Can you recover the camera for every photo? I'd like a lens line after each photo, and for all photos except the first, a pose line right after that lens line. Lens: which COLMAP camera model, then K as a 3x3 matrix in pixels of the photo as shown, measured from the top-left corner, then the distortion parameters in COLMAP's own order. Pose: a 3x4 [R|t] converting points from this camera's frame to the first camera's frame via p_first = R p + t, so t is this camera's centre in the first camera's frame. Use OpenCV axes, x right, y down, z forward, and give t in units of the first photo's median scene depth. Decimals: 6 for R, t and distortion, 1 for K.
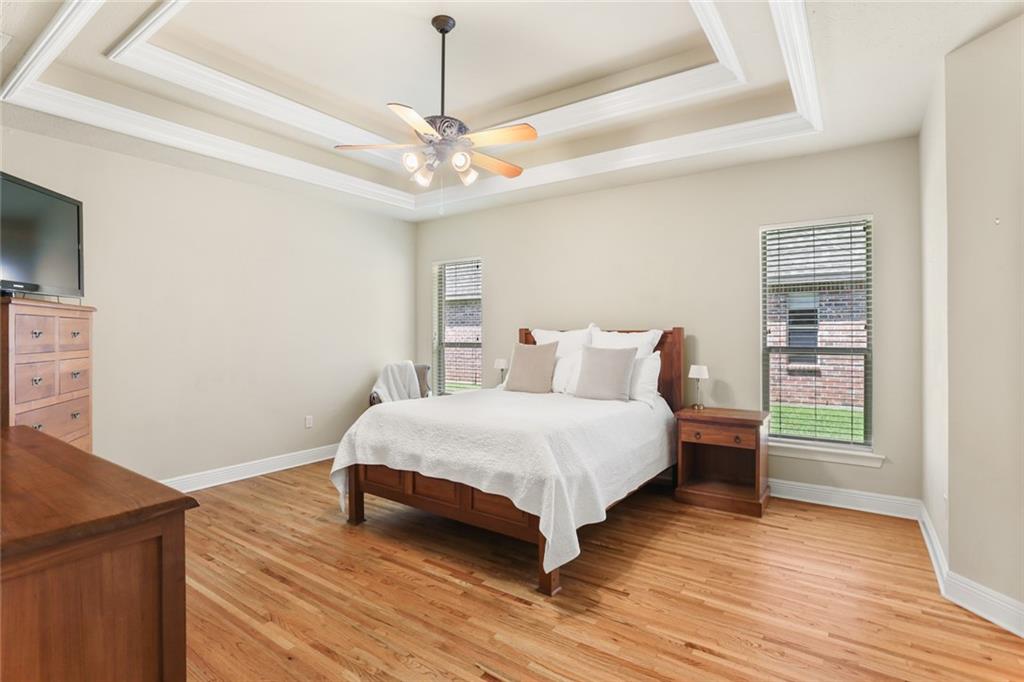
lens RADIAL K [[504.2, 0, 512.0], [0, 504.2, 341.0], [0, 0, 1]] dist [-0.031203, 0.000727]
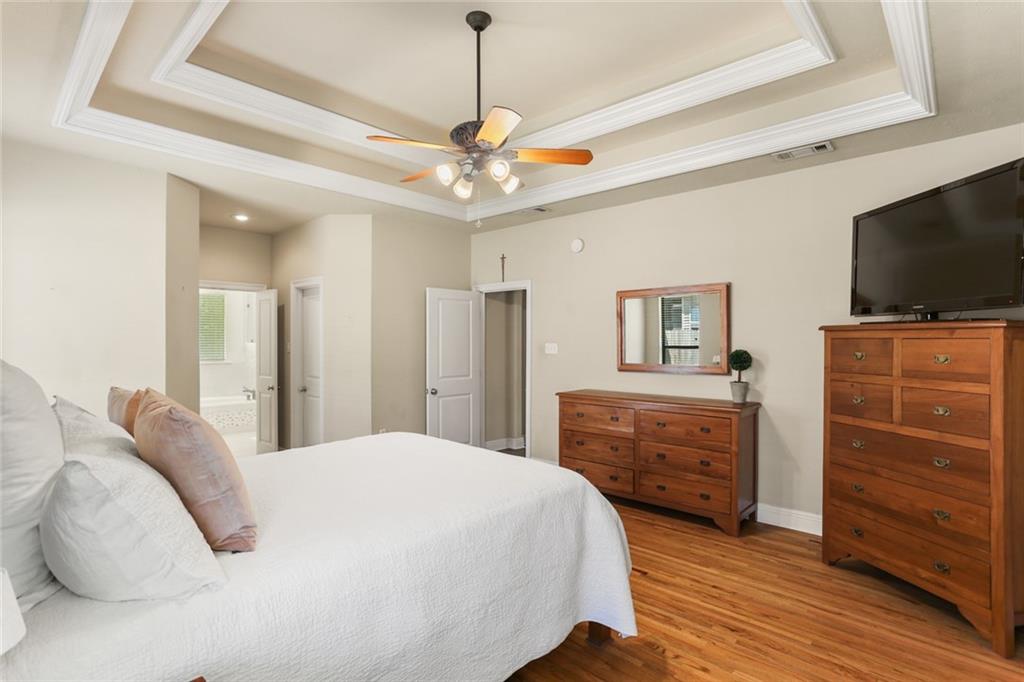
lens RADIAL K [[492.1, 0, 512.0], [0, 492.1, 341.0], [0, 0, 1]] dist [-0.000229, 0.000002]
pose [[-0.989944, -0.001639, 0.141452, -0.333041], [0.000355, 0.999901, 0.014070, -0.052246], [-0.141461, 0.013979, -0.989845, 1.907917]]
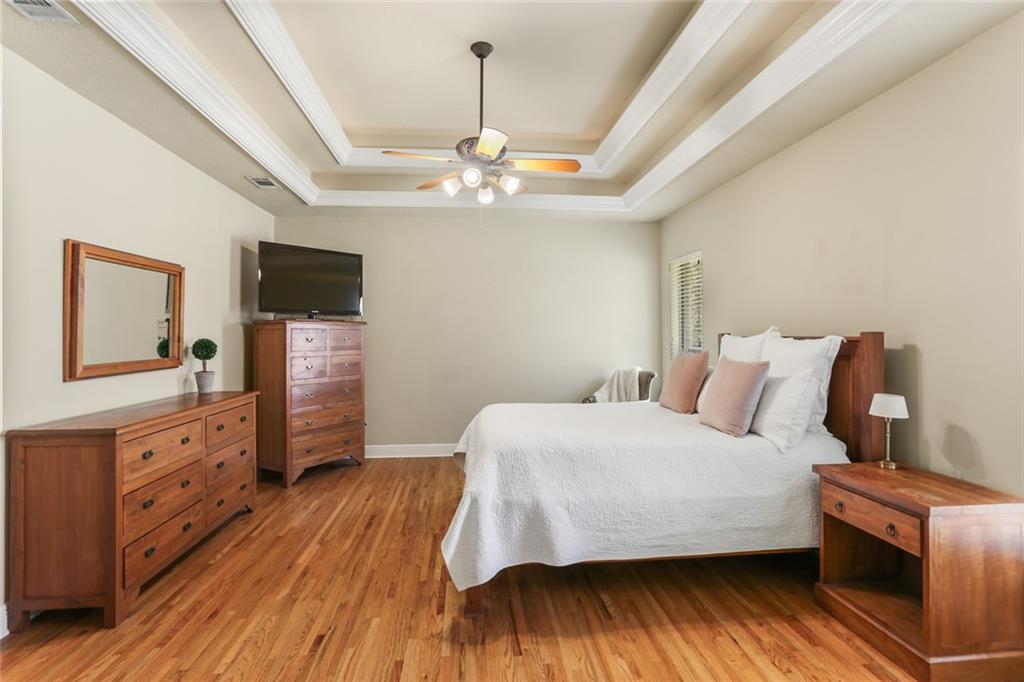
lens RADIAL K [[504.2, 0, 512.0], [0, 504.2, 341.0], [0, 0, 1]] dist [-0.031203, 0.000727]
pose [[0.646642, 0.006104, -0.762769, 0.713053], [-0.010222, 0.999948, -0.000665, -0.014721], [0.762725, 0.008227, 0.646670, 0.370964]]
